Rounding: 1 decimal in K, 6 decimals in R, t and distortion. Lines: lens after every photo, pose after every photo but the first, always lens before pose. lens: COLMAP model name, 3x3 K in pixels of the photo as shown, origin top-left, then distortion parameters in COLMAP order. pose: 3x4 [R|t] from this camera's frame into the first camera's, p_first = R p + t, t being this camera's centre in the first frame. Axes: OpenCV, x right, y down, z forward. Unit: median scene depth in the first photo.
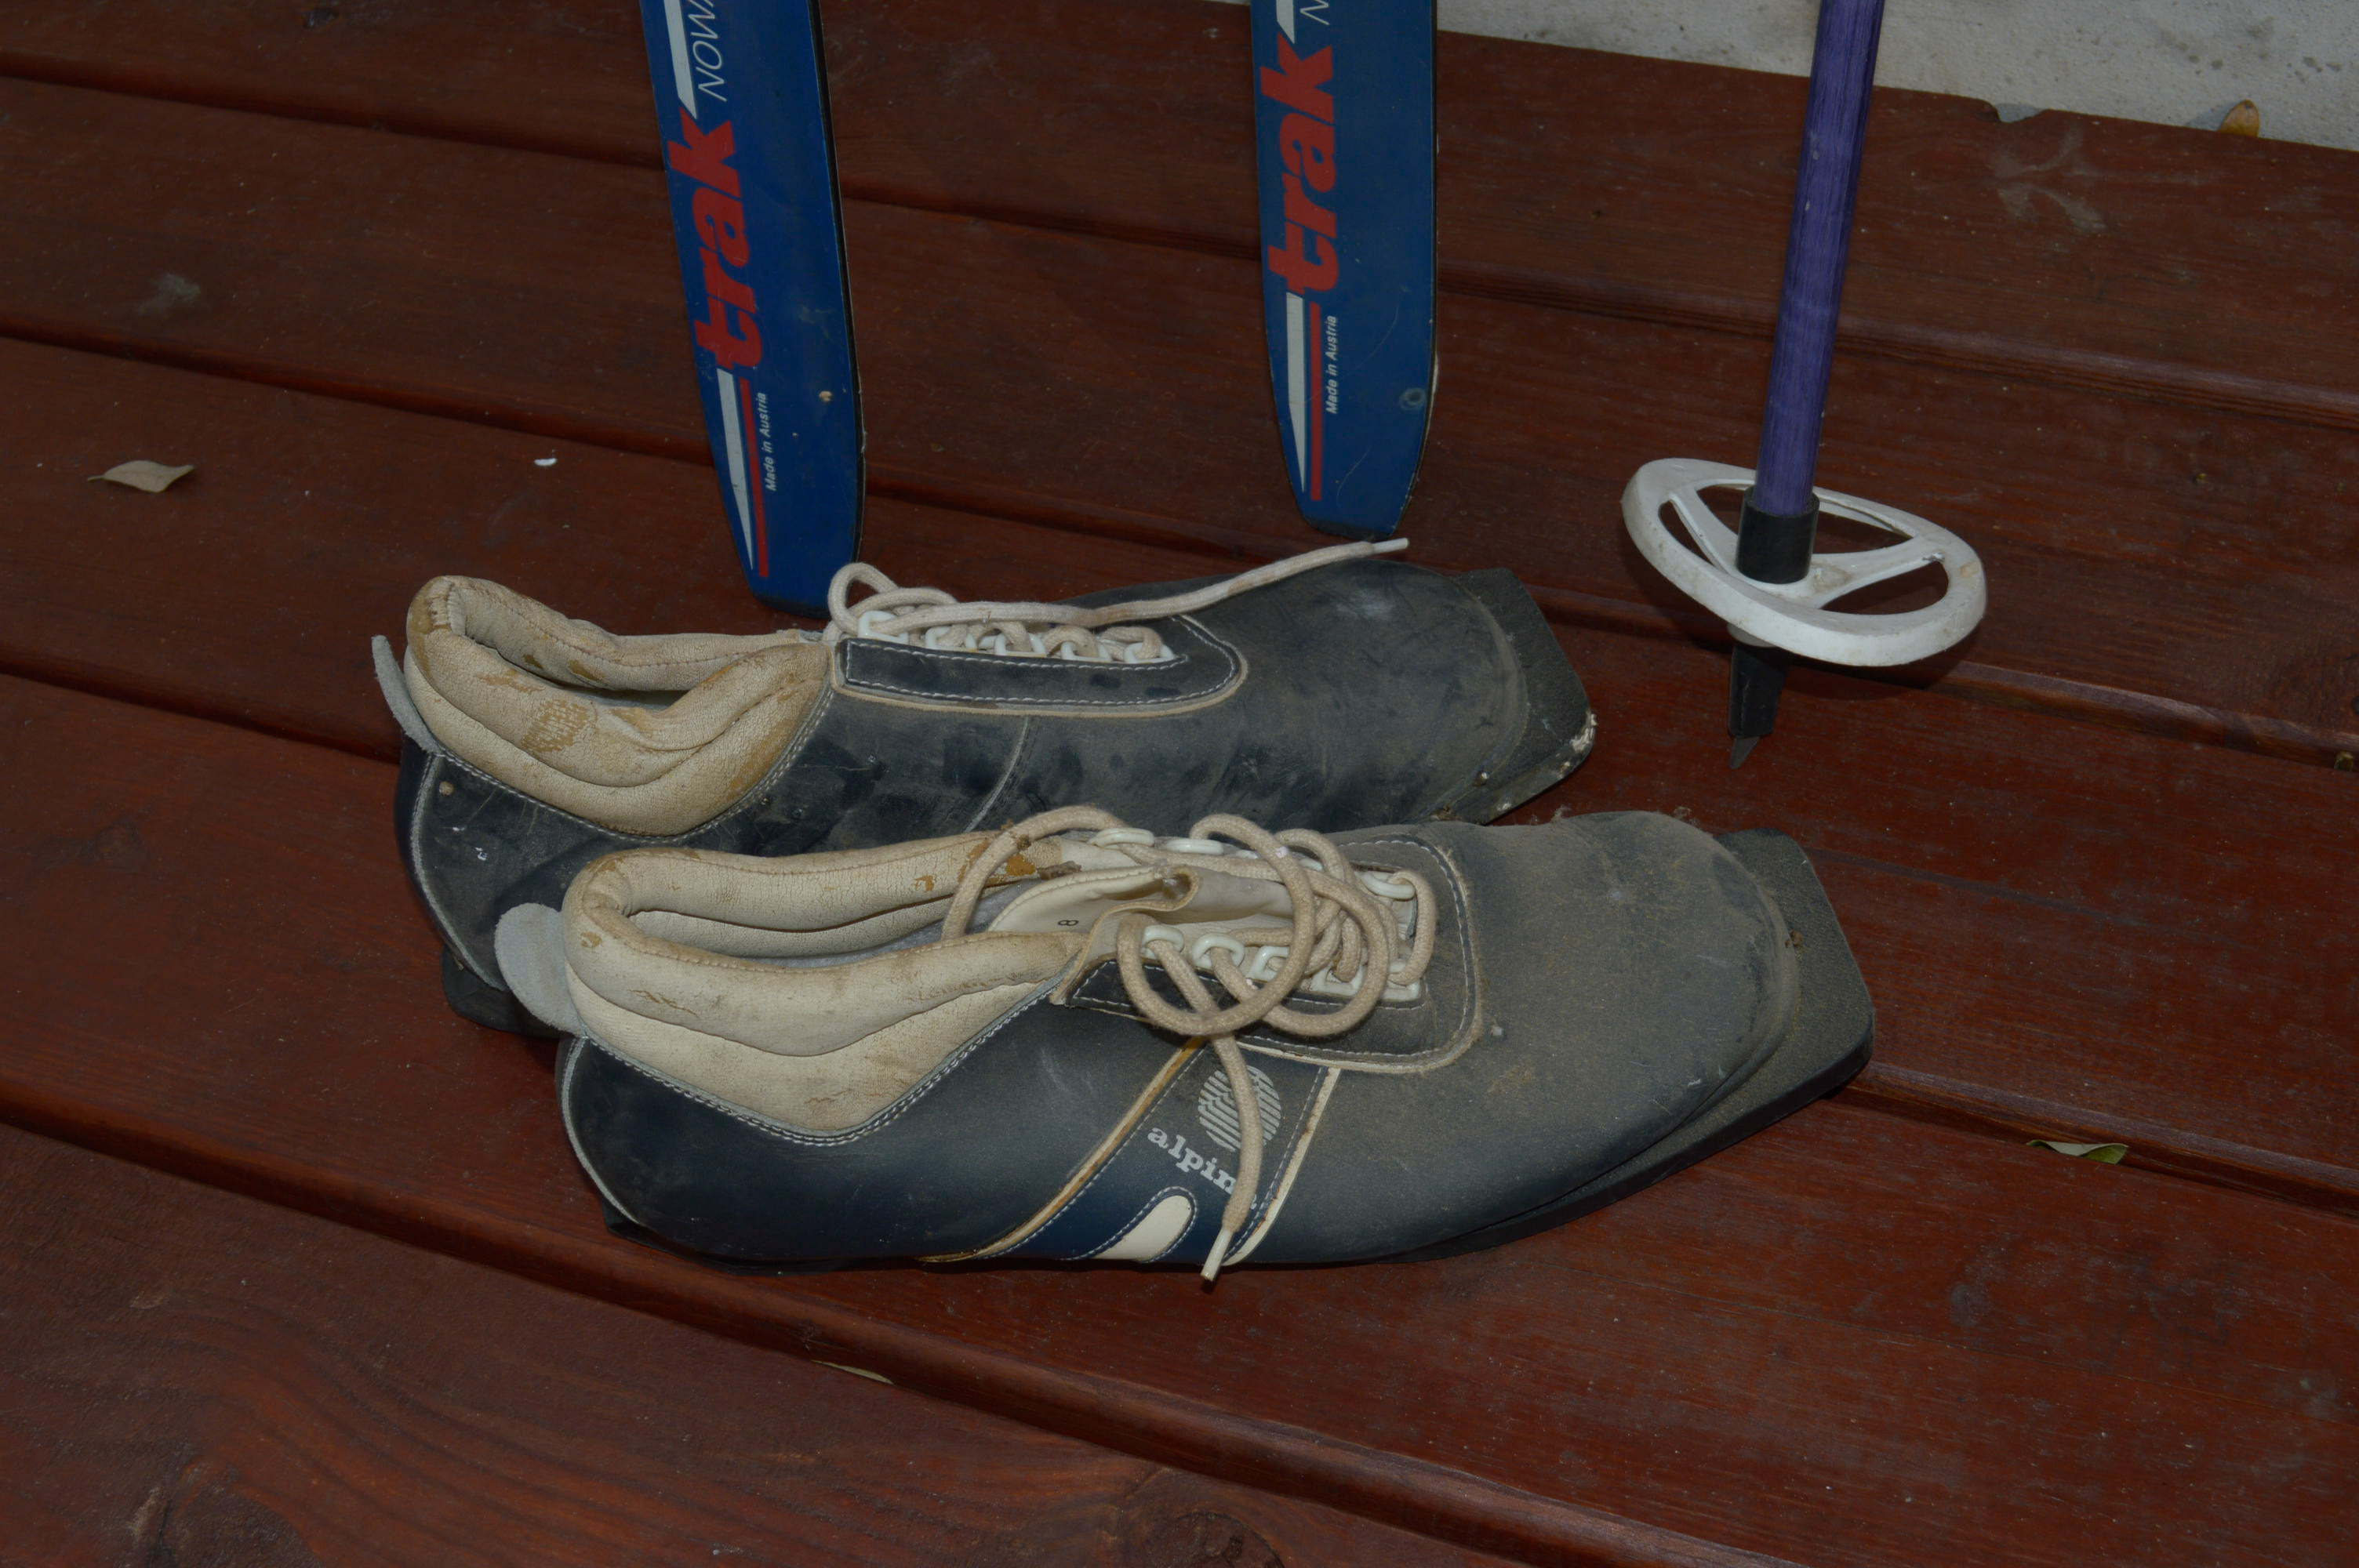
lens RADIAL K [[2946.3, 0, 1172.7], [0, 2946.3, 787.6], [0, 0, 1]] dist [-0.046256, 0.000000]
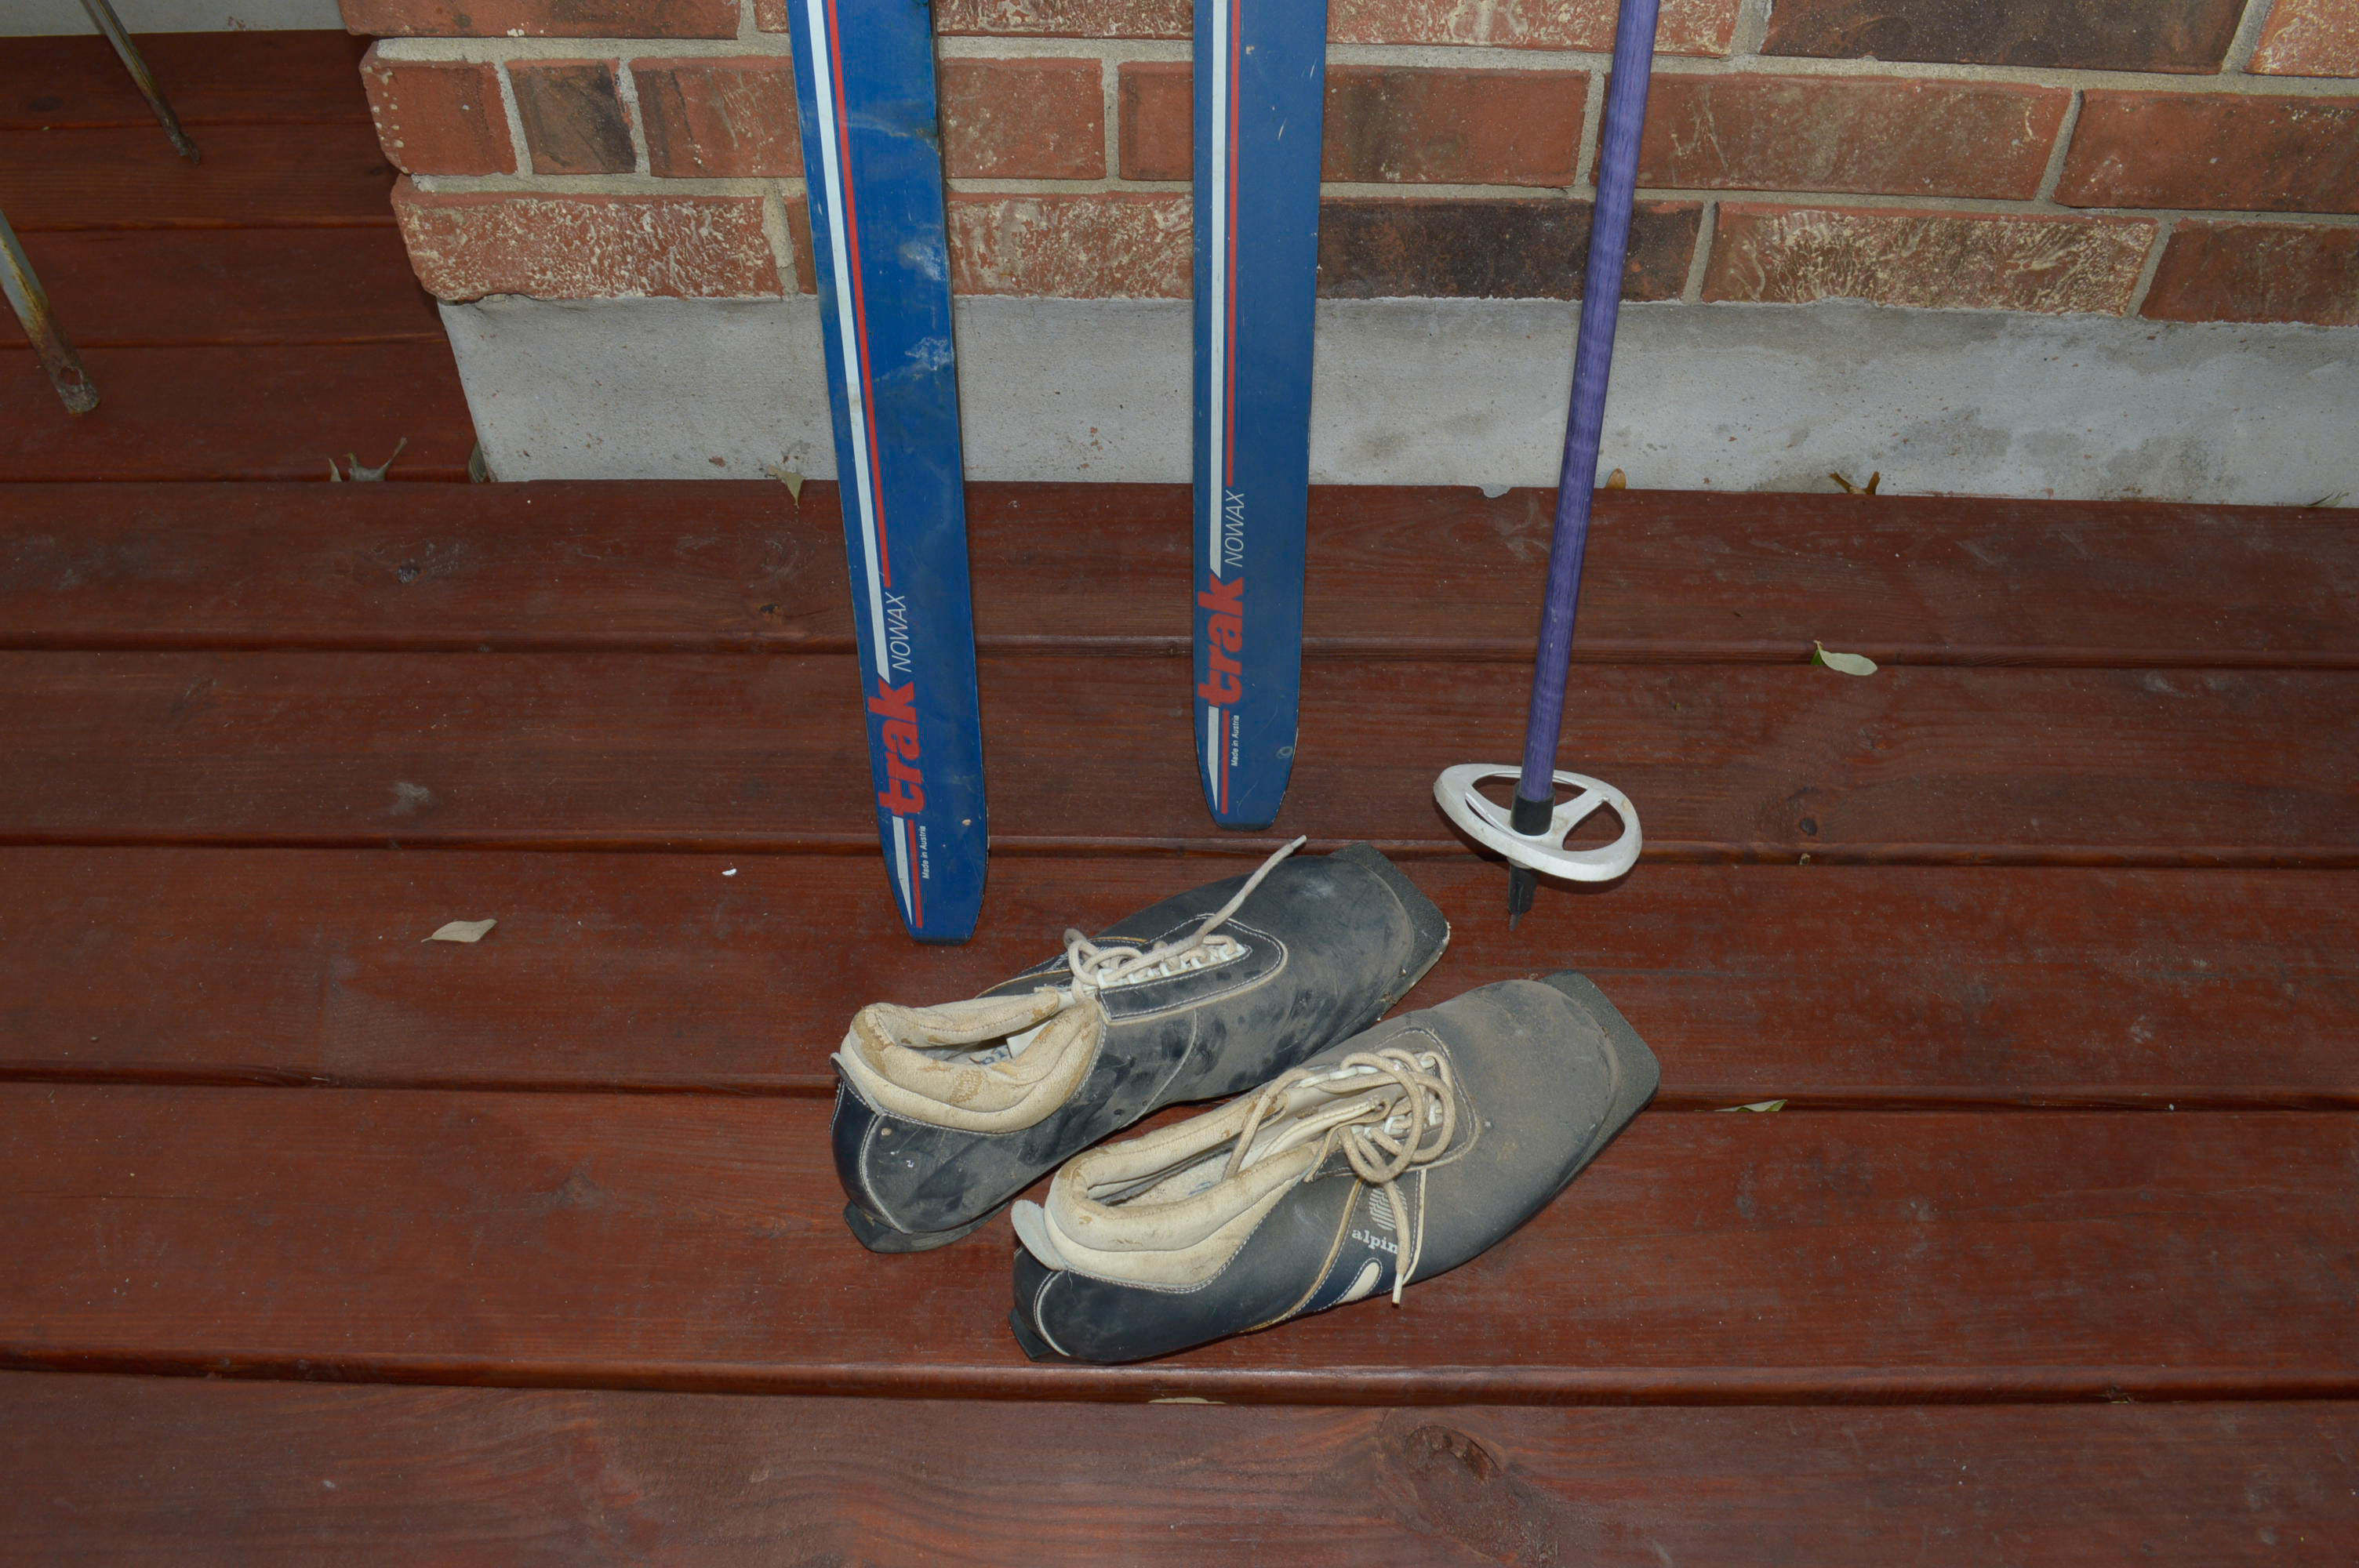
lens RADIAL K [[2062.9, 0, 1189.9], [0, 2062.9, 769.4], [0, 0, 1]] dist [-0.088199, 0.034307]
pose [[0.937672, -0.191520, 0.289986, -0.353074], [0.187593, 0.981367, 0.041556, -0.199816], [-0.292542, 0.015433, 0.956128, -0.152483]]
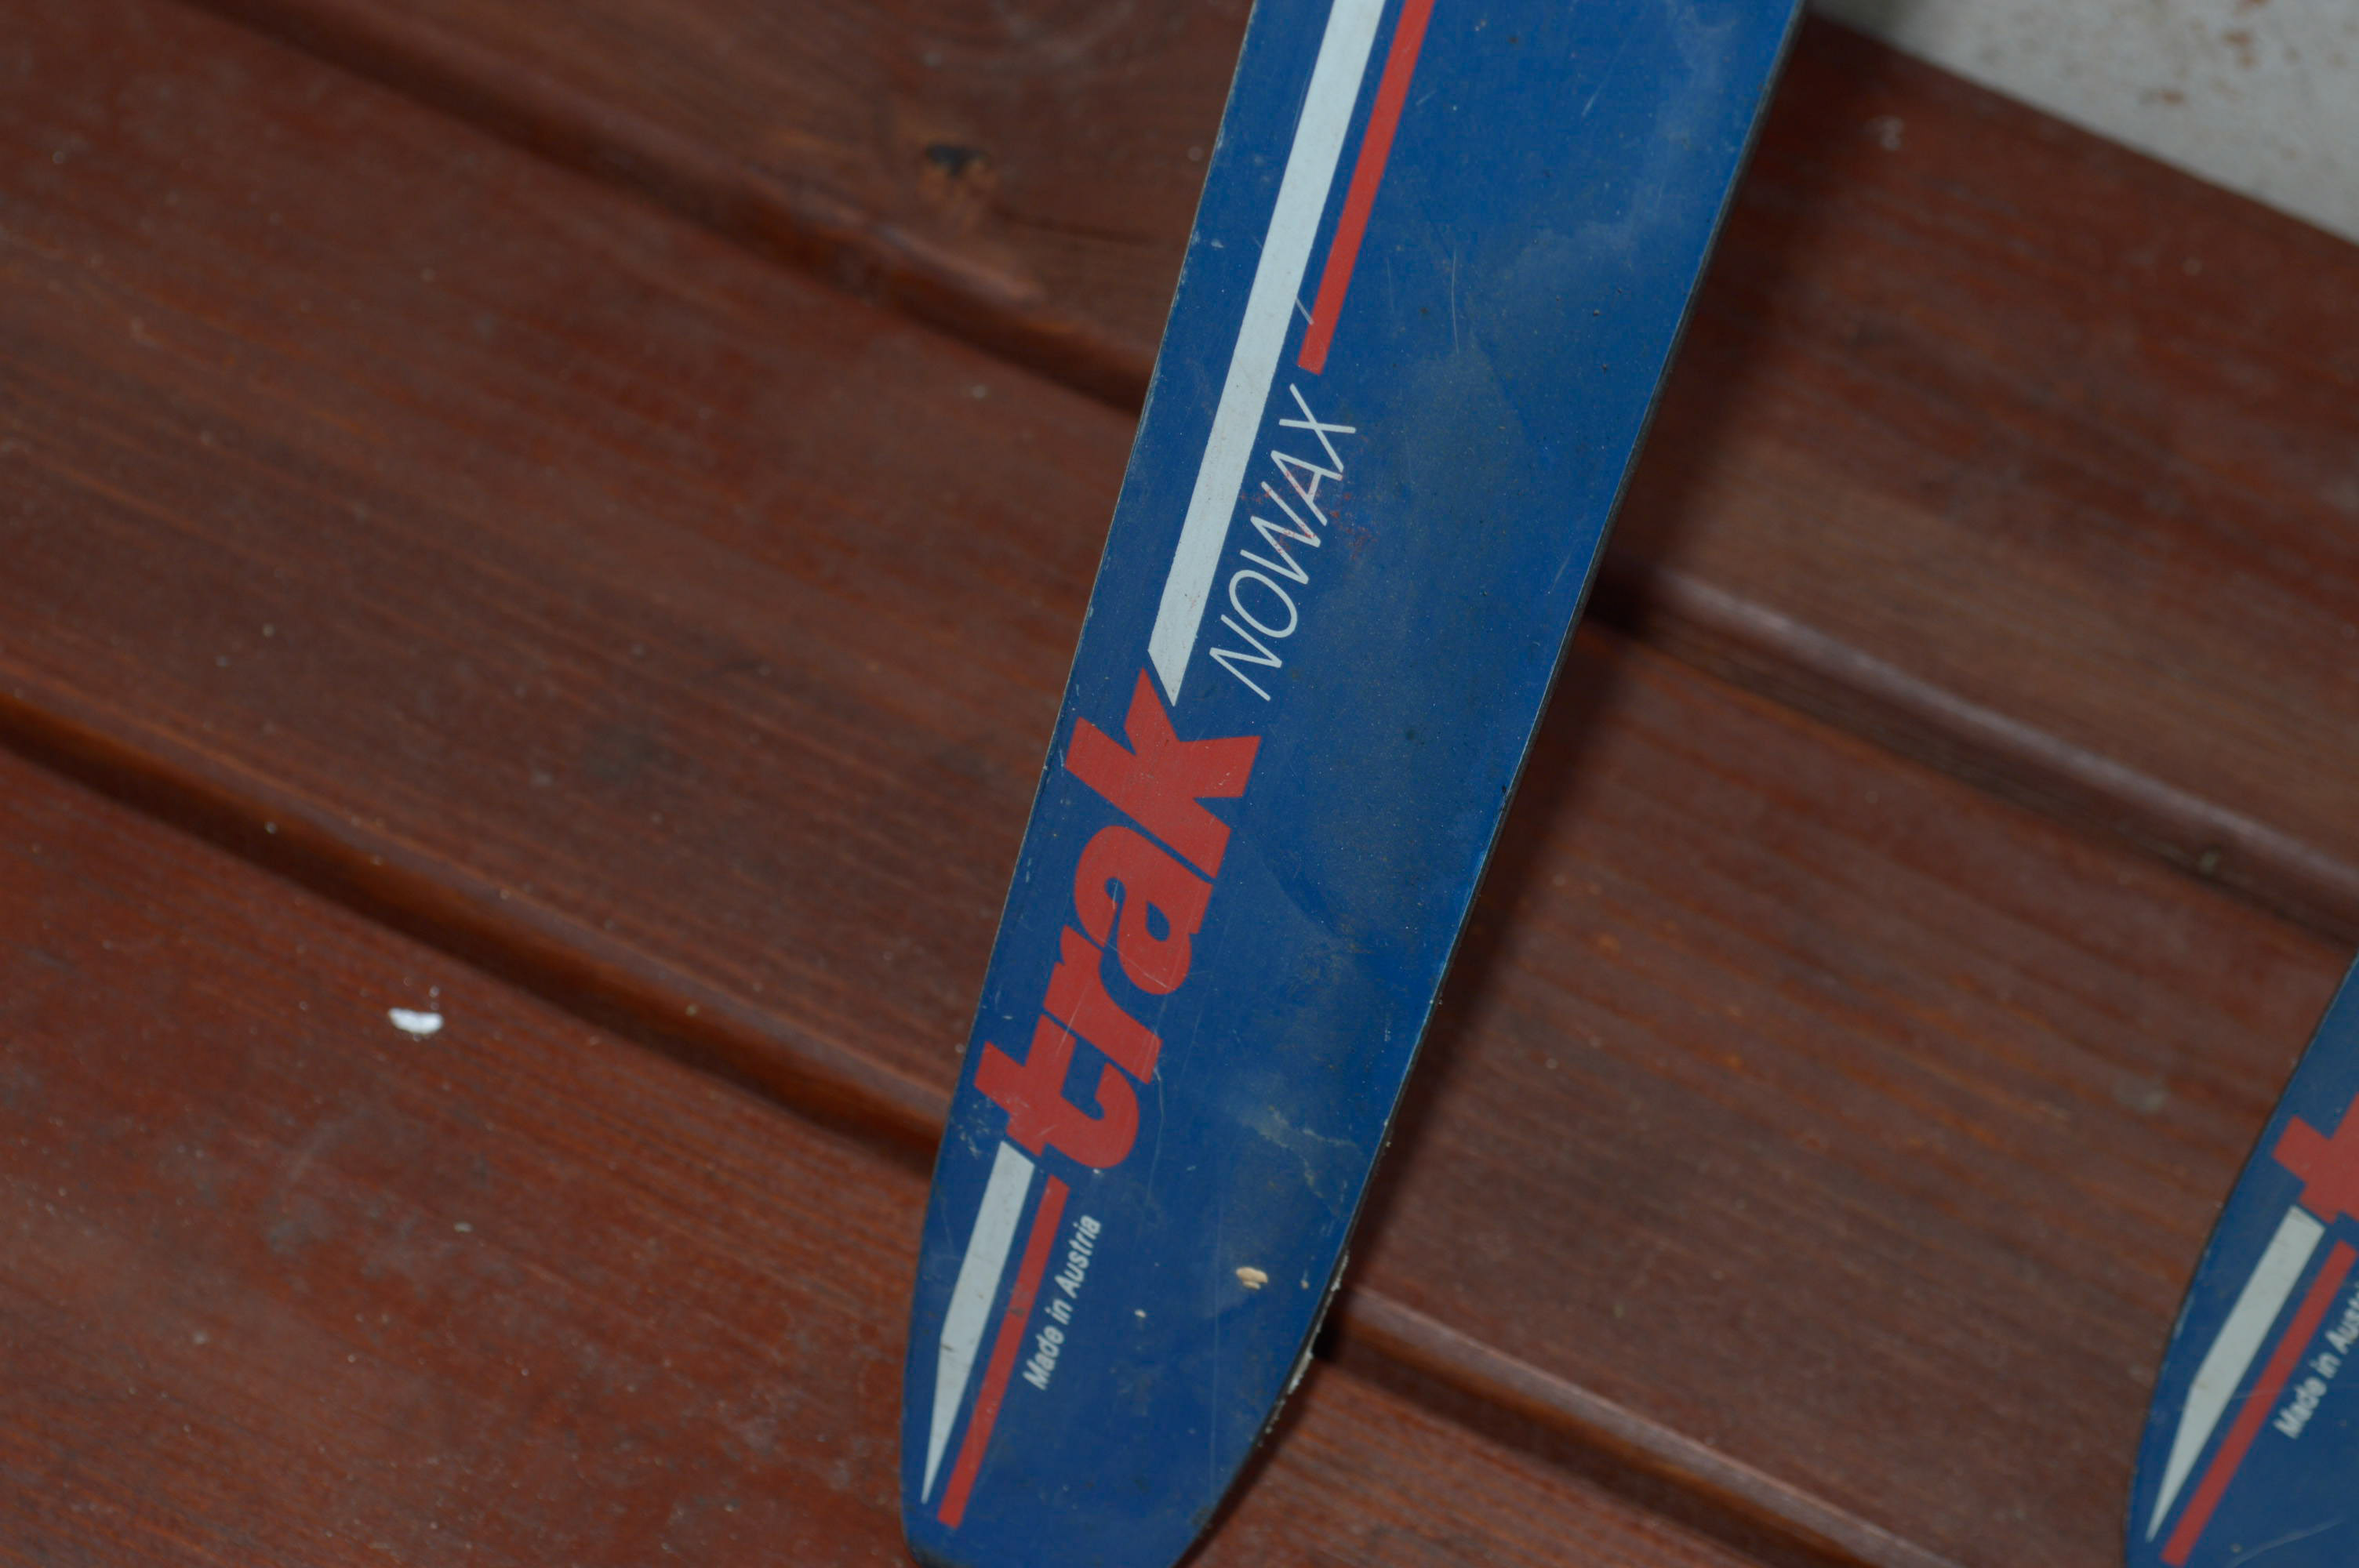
lens RADIAL K [[5127.7, 0, 1189.7], [0, 5127.7, 779.9], [0, 0, 1]] dist [0.012037, 0.000000]
pose [[0.969925, 0.194943, 0.145747, -0.267001], [-0.208097, 0.974741, 0.081095, -0.280599], [-0.126257, -0.108985, 0.985993, 0.291909]]
